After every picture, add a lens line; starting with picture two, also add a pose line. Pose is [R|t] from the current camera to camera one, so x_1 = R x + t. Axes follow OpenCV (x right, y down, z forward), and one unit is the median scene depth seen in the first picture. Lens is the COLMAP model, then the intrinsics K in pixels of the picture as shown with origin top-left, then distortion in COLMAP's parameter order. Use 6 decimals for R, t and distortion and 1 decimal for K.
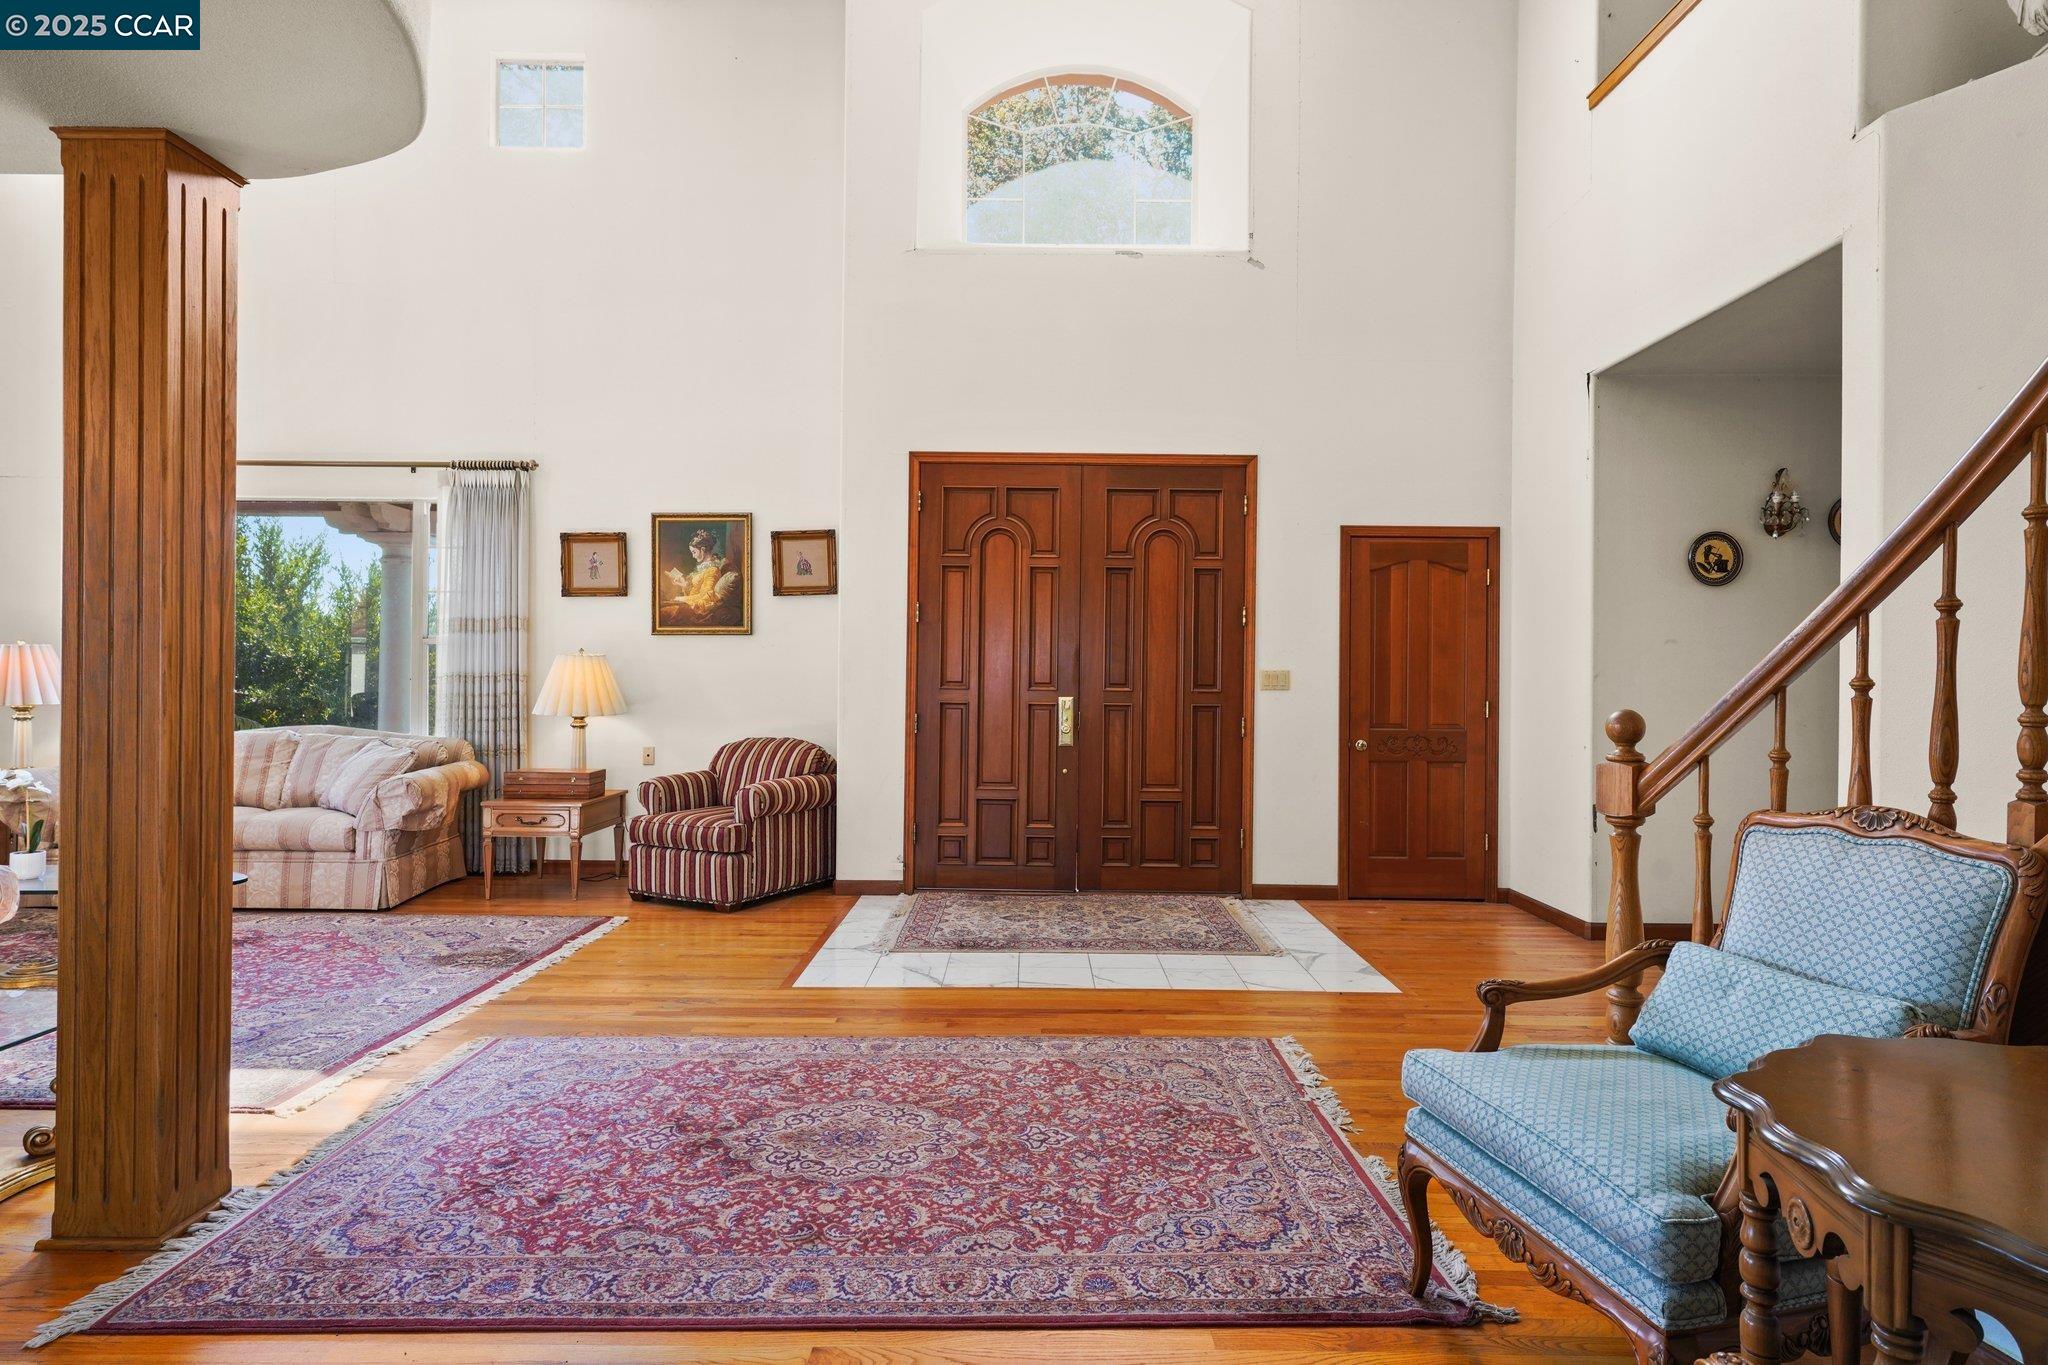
lens RADIAL K [[1101.8, 0, 1033.7], [0, 1101.8, 684.2], [0, 0, 1]] dist [0.003260, -0.000344]
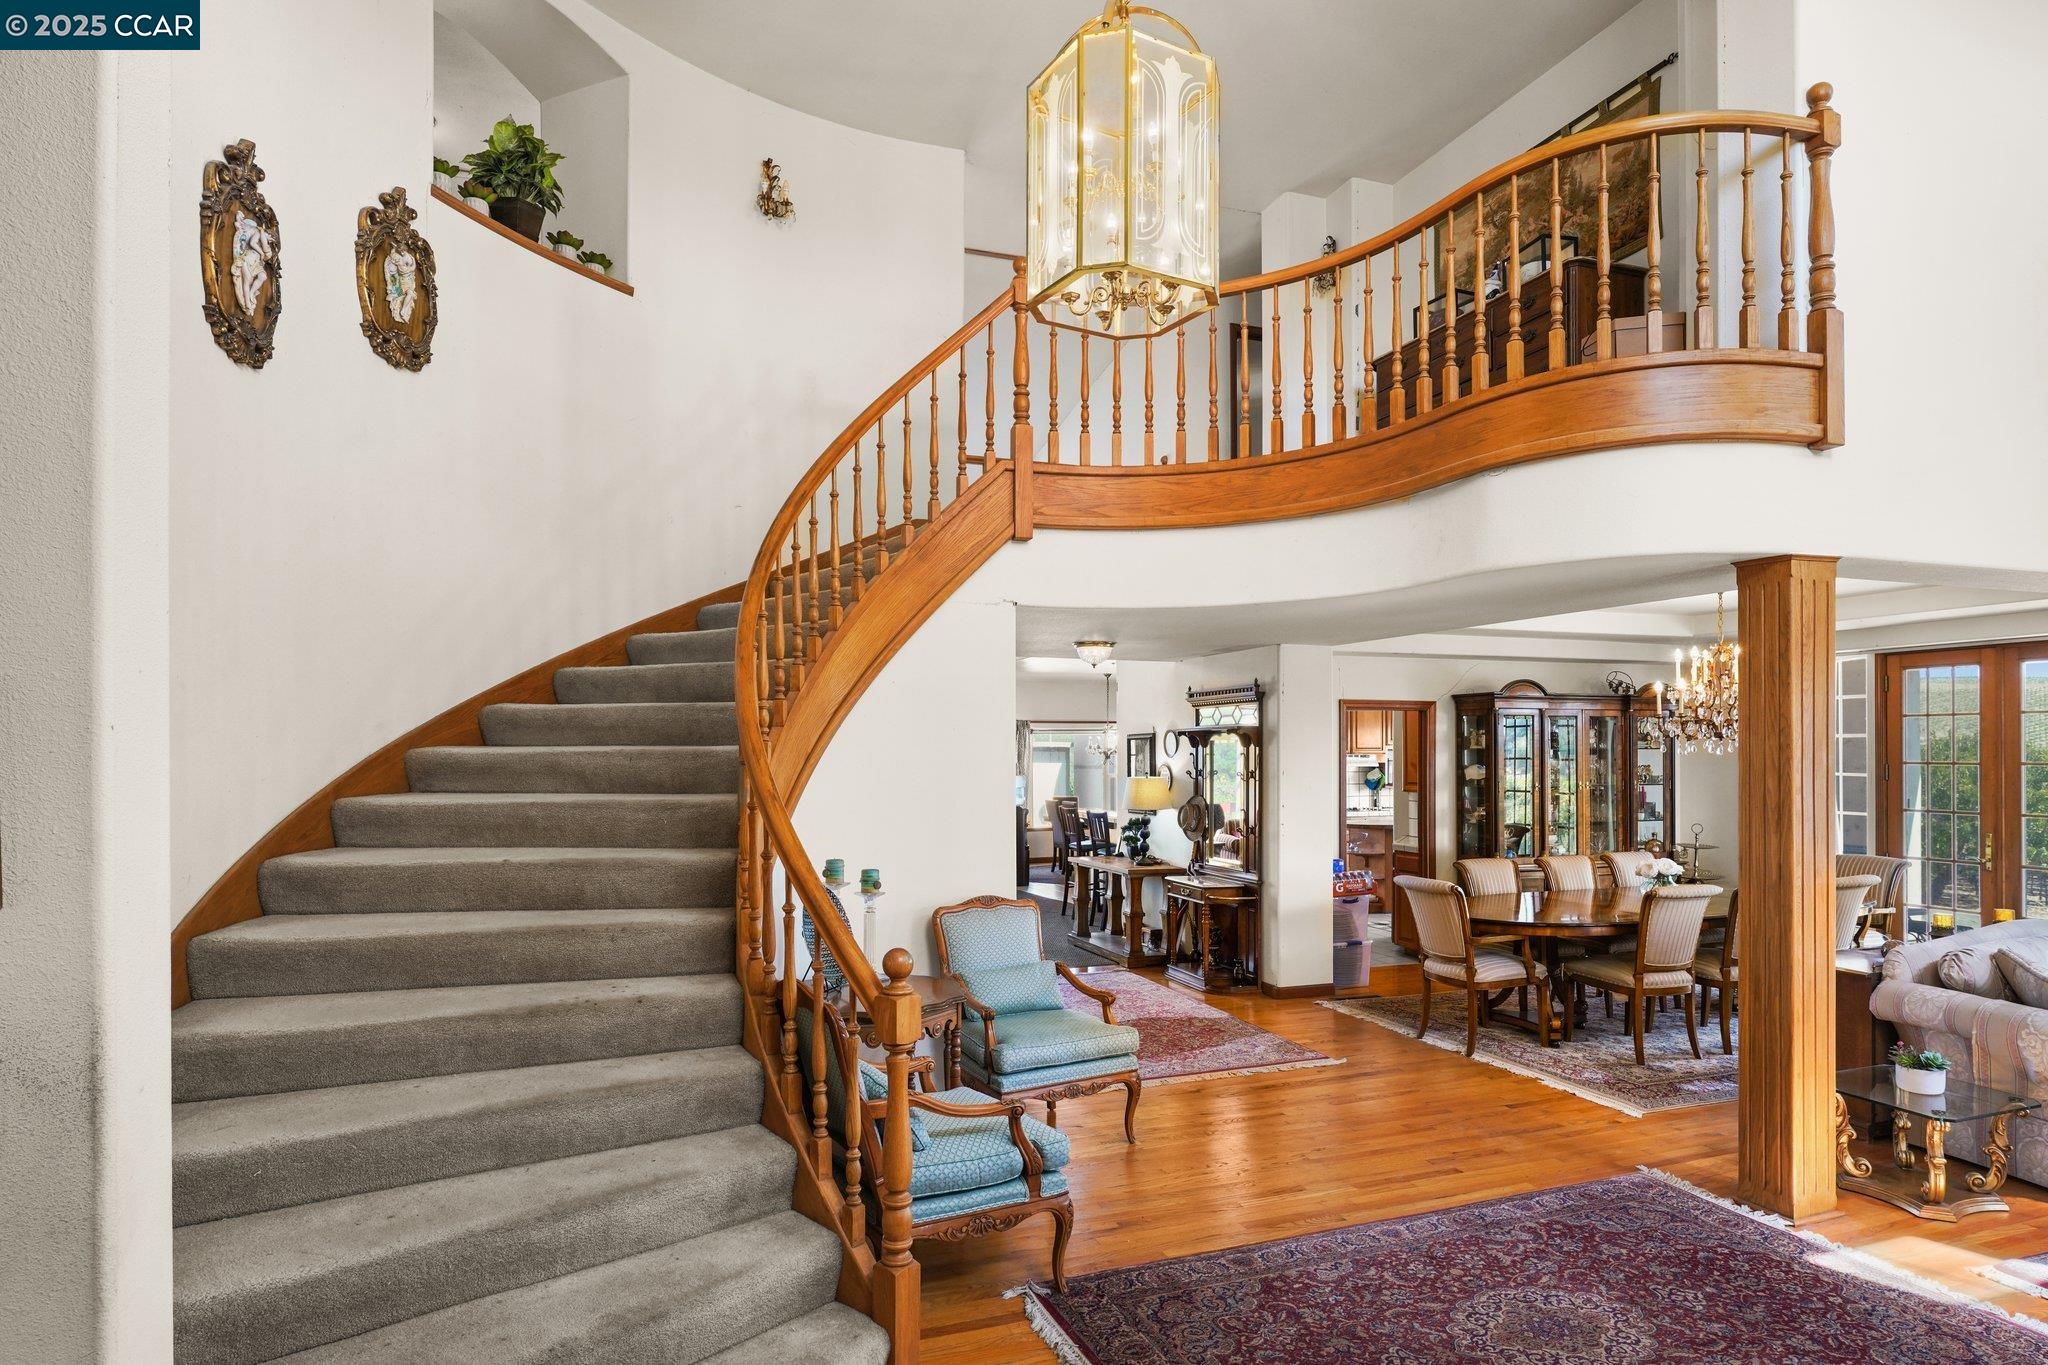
lens RADIAL K [[1130.8, 0, 1034.9], [0, 1130.8, 743.1], [0, 0, 1]] dist [-0.003411, 0.000186]
pose [[-0.941866, -0.008520, -0.335881, 0.331074], [-0.007063, 0.999960, -0.005561, -0.077181], [0.335915, -0.002865, -0.941888, 0.891238]]
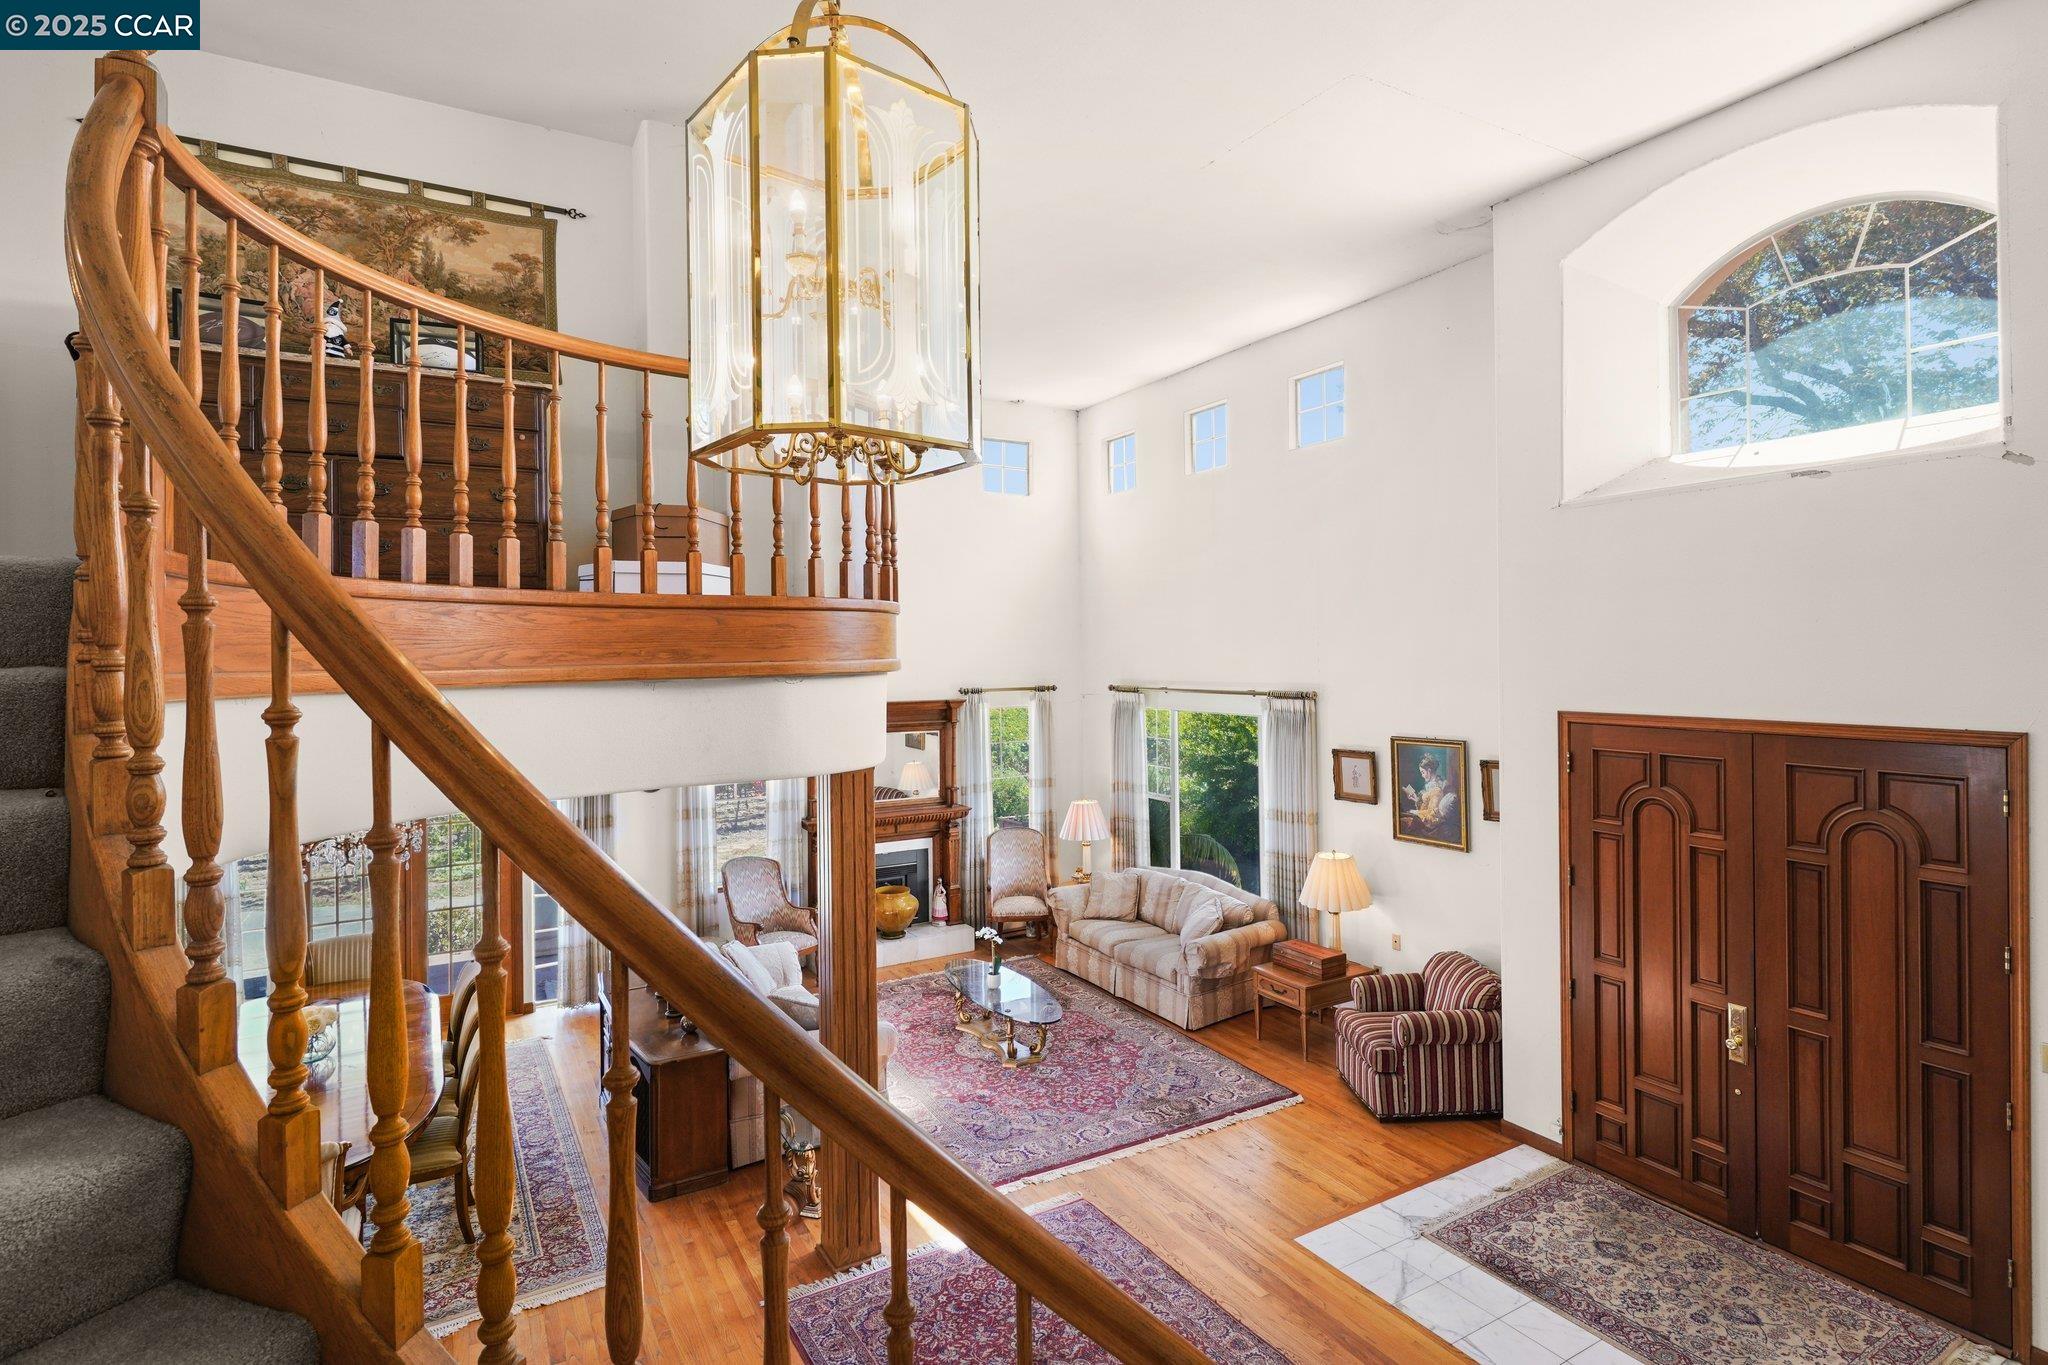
lens RADIAL K [[1022.7, 0, 1029.7], [0, 1022.7, 651.1], [0, 0, 1]] dist [0.002071, 0.000058]
pose [[0.498627, -0.018545, -0.866618, 0.445713], [0.016559, 0.999792, -0.011868, -0.261046], [0.866658, -0.008433, 0.498831, 0.131810]]
